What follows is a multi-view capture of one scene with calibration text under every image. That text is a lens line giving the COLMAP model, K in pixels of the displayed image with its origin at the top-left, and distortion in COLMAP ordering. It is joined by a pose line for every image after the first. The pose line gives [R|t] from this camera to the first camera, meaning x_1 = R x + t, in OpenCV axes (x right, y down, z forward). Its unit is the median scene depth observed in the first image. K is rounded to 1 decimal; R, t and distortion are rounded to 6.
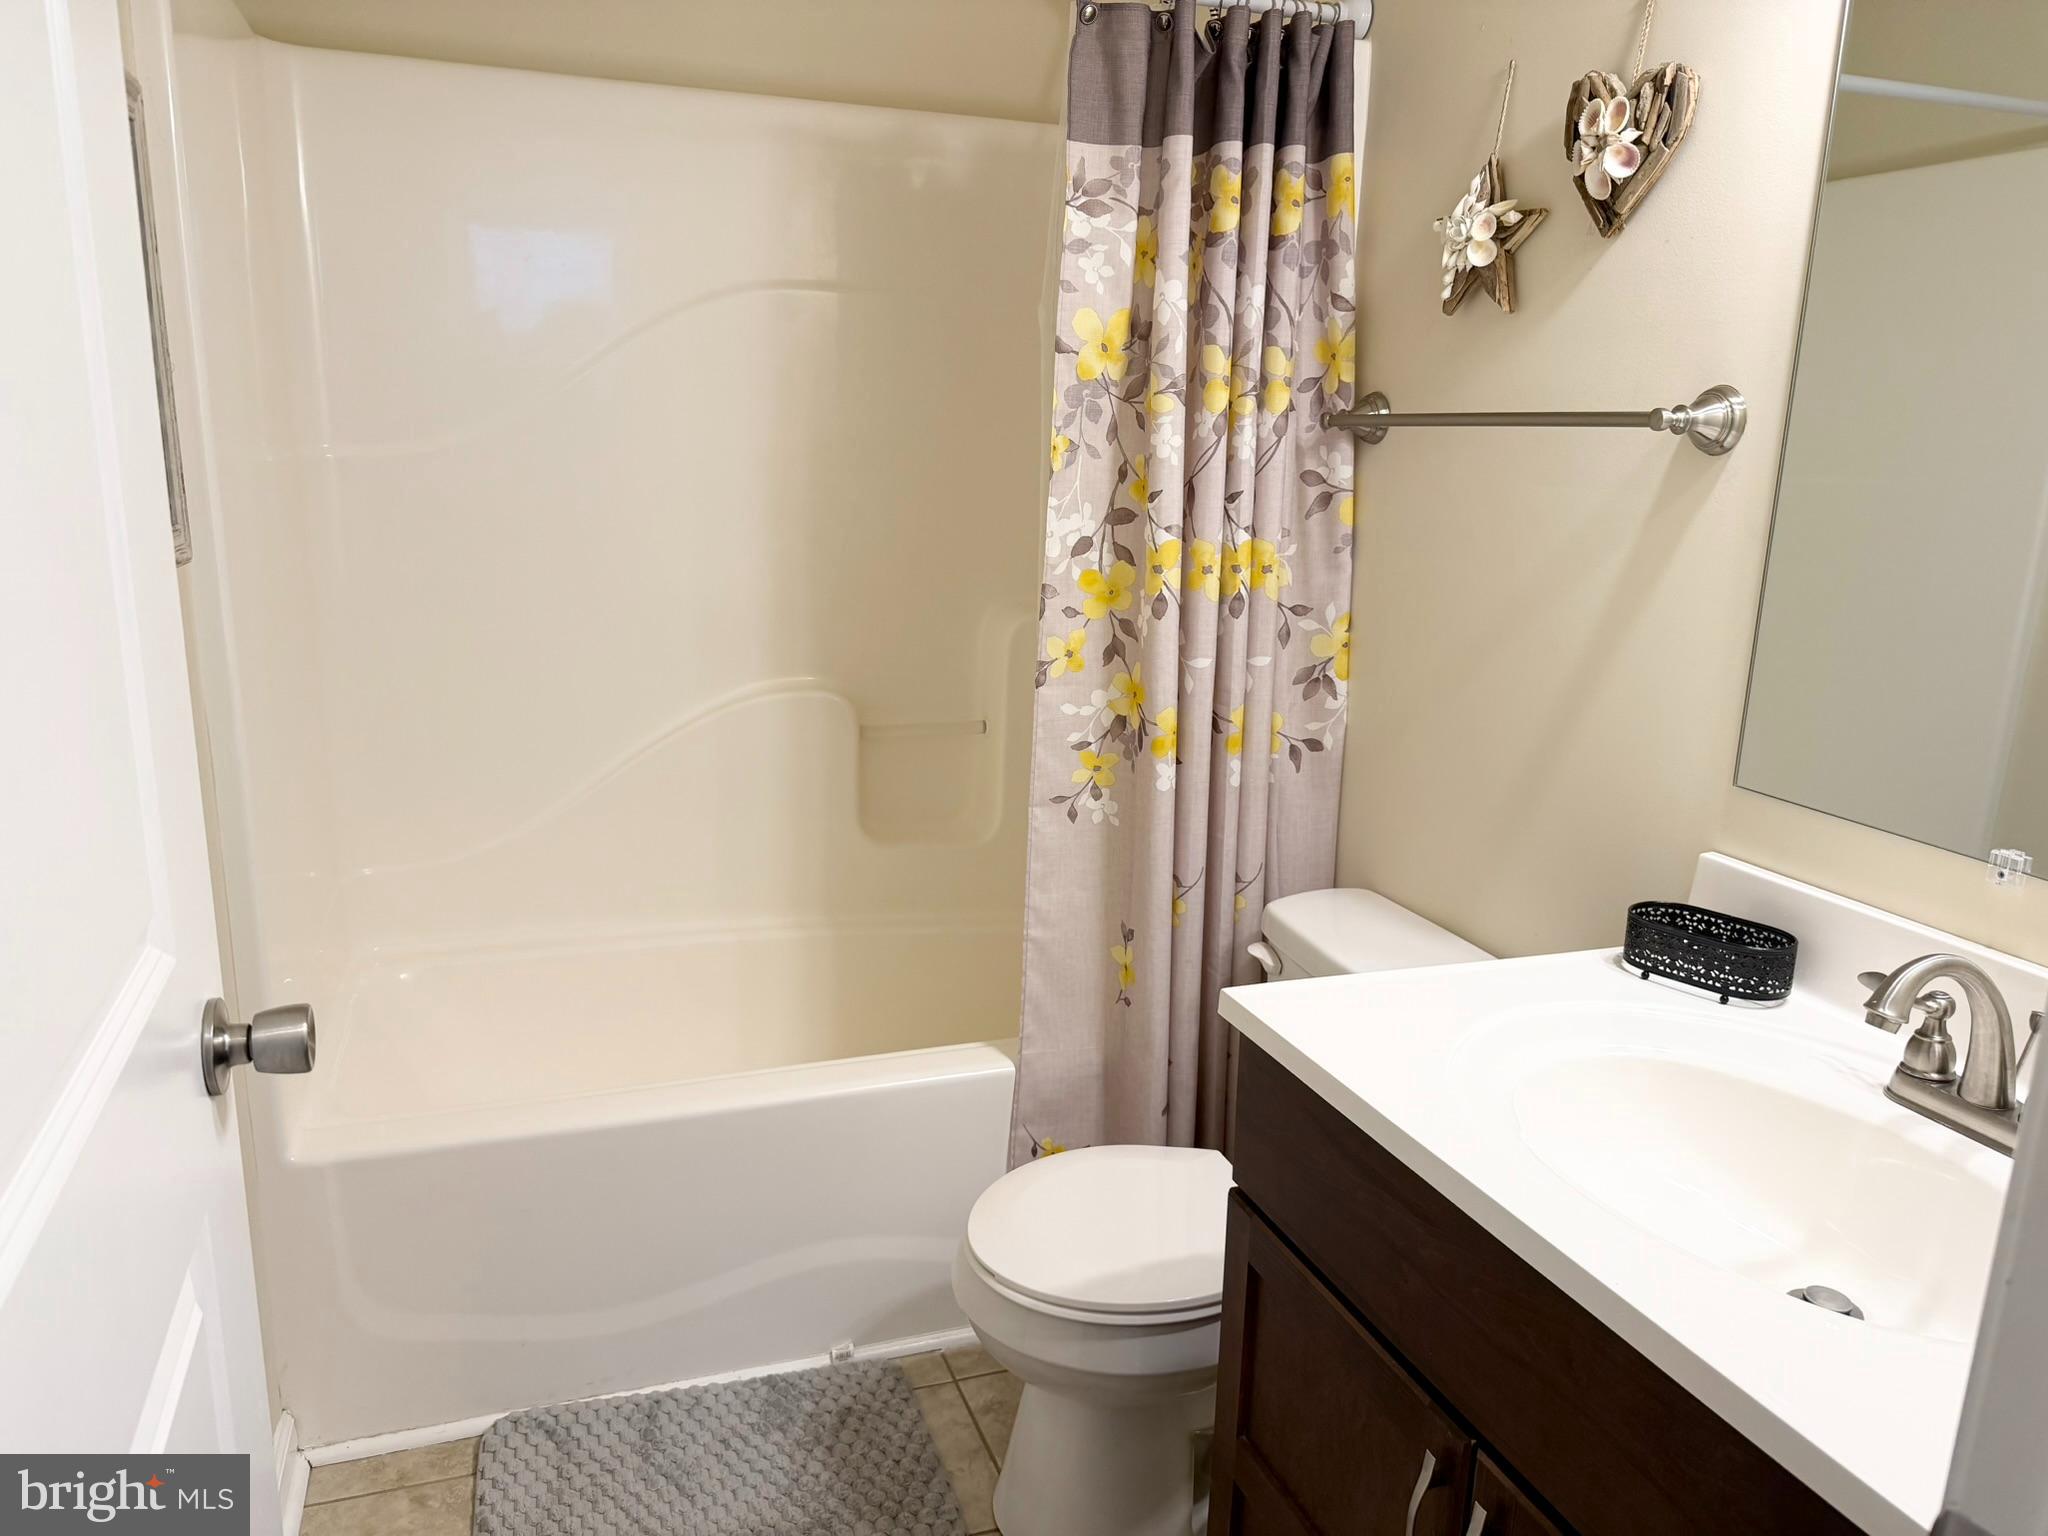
lens RADIAL K [[1435.8, 0, 1027.9], [0, 1435.8, 806.6], [0, 0, 1]] dist [0.001728, 0.000358]
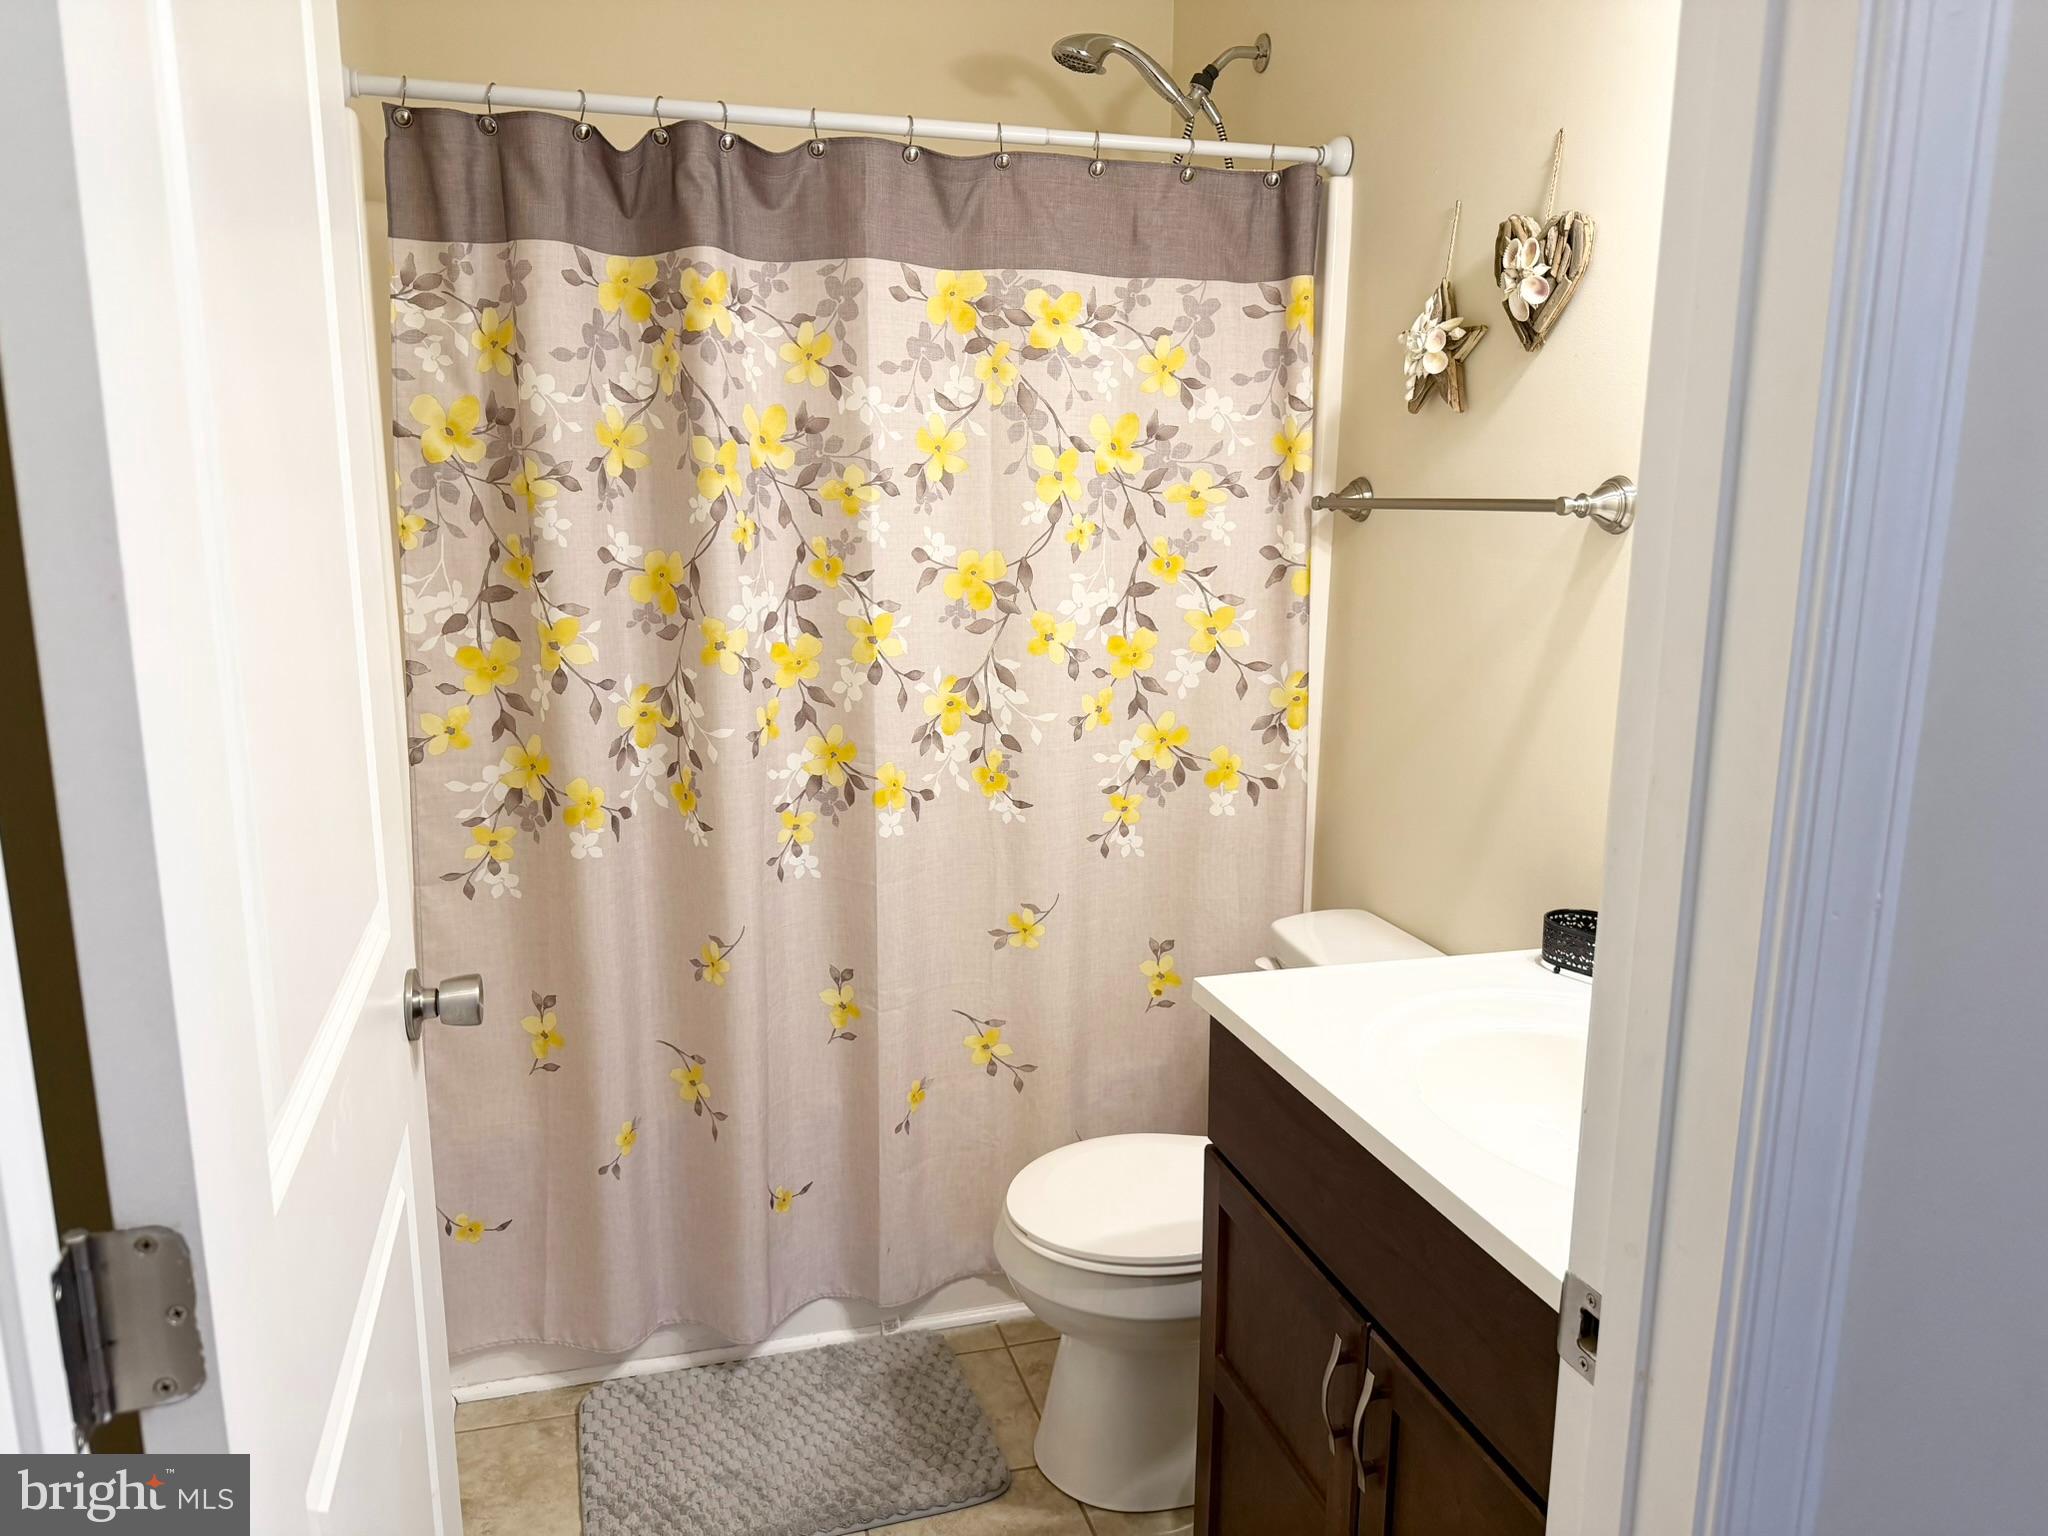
lens RADIAL K [[1436.6, 0, 1024.0], [0, 1436.6, 768.0], [0, 0, 1]] dist [0.066364, -0.073865]
pose [[0.997811, -0.013399, -0.064764, 0.061180], [0.009059, 0.997722, -0.066849, 0.023338], [0.065513, 0.066116, 0.995659, -0.202270]]
